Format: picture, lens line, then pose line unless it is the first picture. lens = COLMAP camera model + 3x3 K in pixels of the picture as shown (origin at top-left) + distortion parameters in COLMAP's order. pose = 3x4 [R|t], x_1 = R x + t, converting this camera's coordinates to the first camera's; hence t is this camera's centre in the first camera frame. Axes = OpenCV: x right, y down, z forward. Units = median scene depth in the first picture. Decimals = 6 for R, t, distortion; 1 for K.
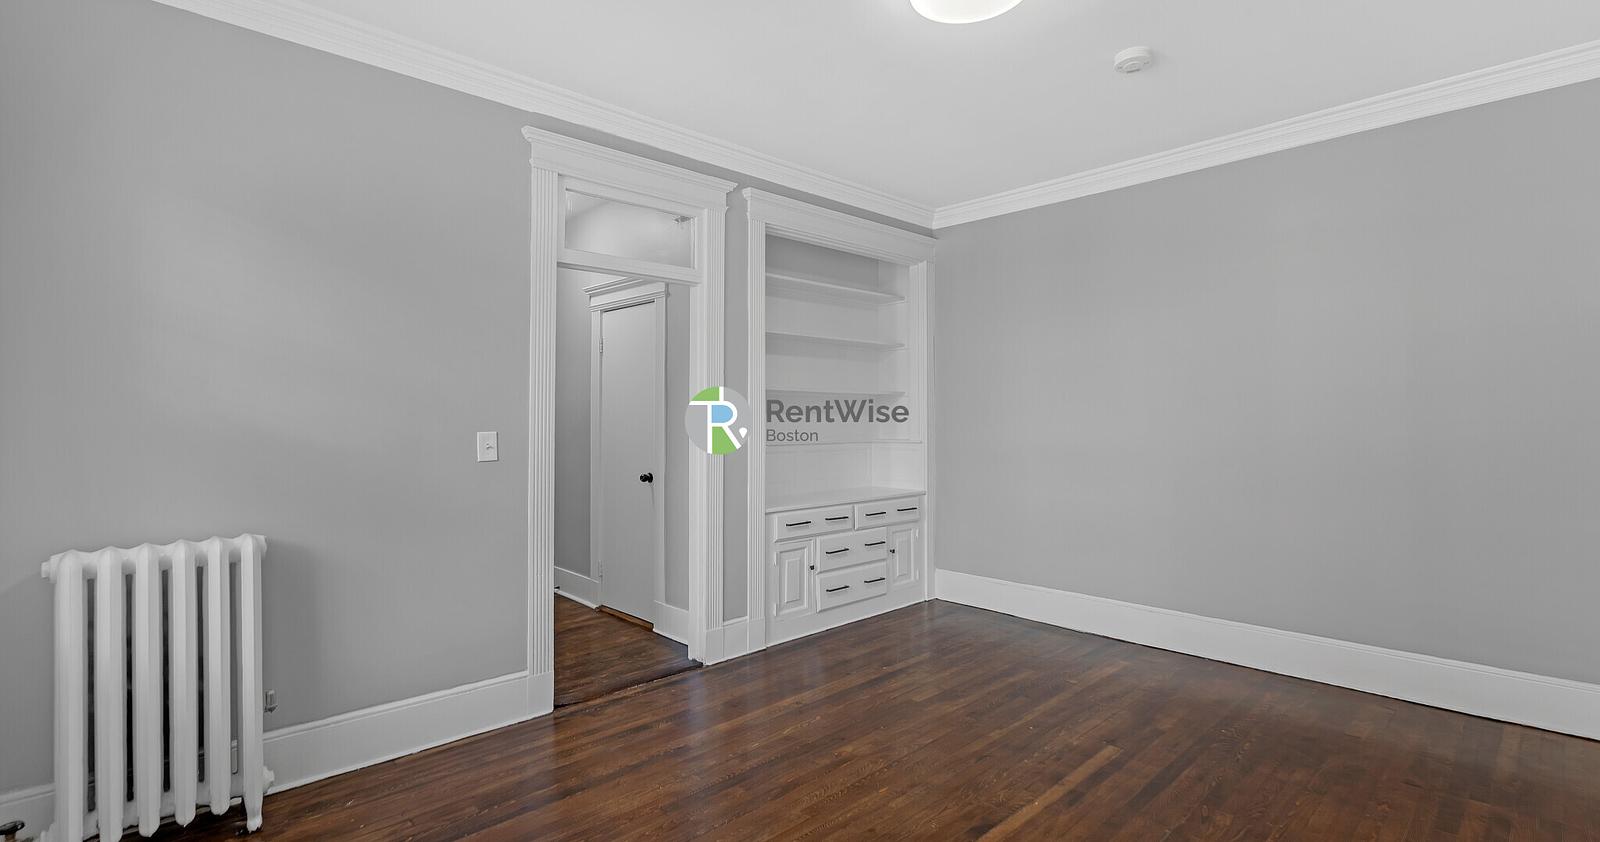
lens RADIAL K [[721.7, 0, 802.1], [0, 721.7, 413.1], [0, 0, 1]] dist [-0.000298, -0.000315]
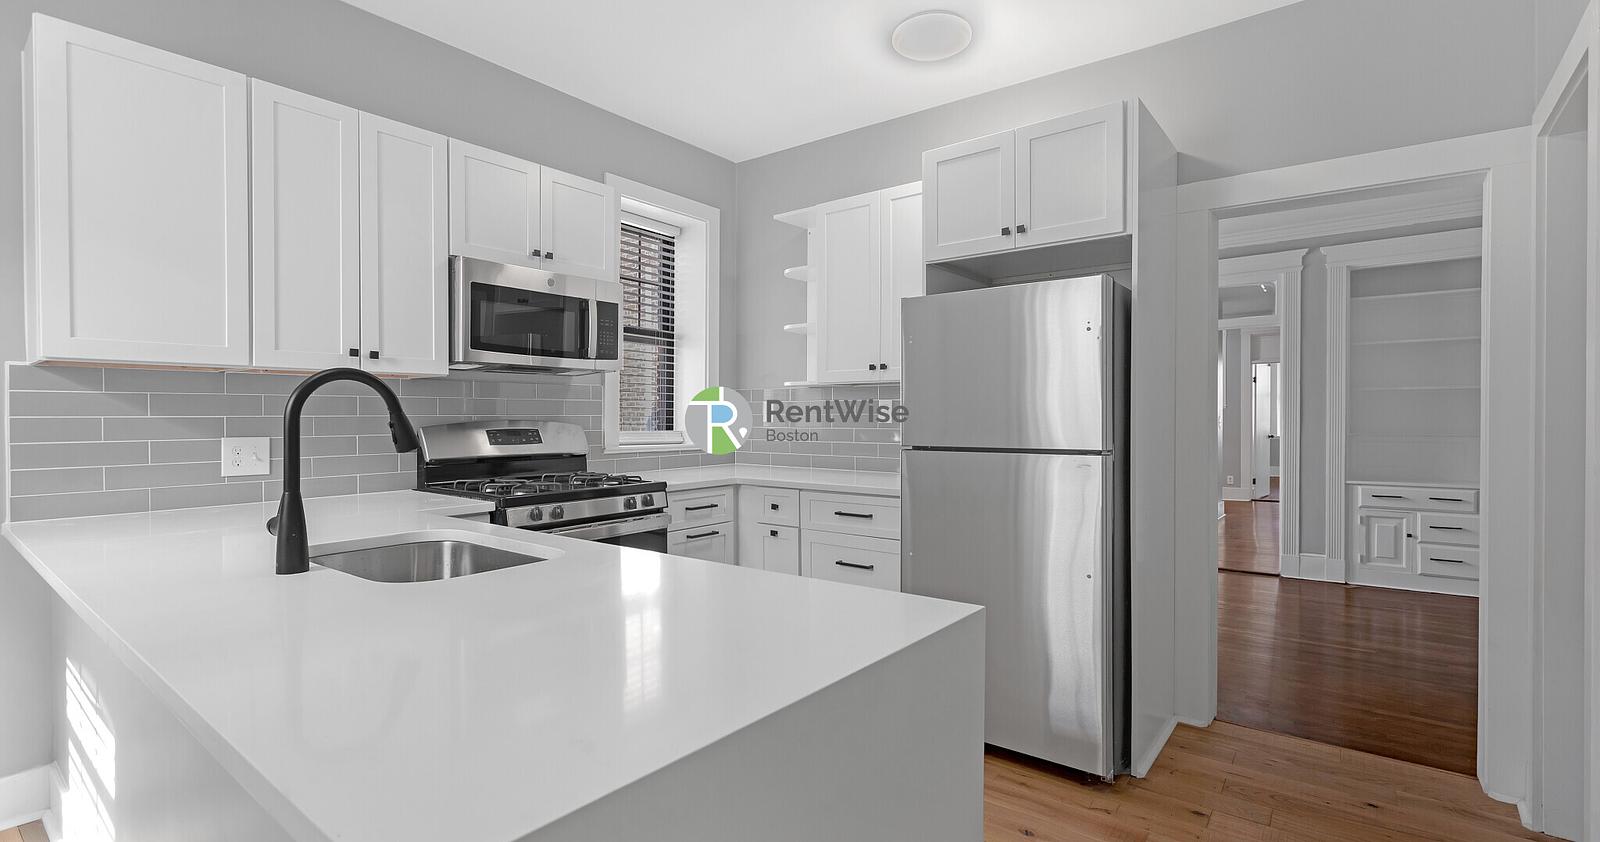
lens RADIAL K [[724.4, 0, 800.9], [0, 724.4, 423.1], [0, 0, 1]] dist [0.000209, 0.000009]
pose [[0.118411, 0.003471, -0.992959, 1.141897], [0.014333, 0.999884, 0.005204, 0.004706], [0.992861, -0.014849, 0.118347, -0.159878]]
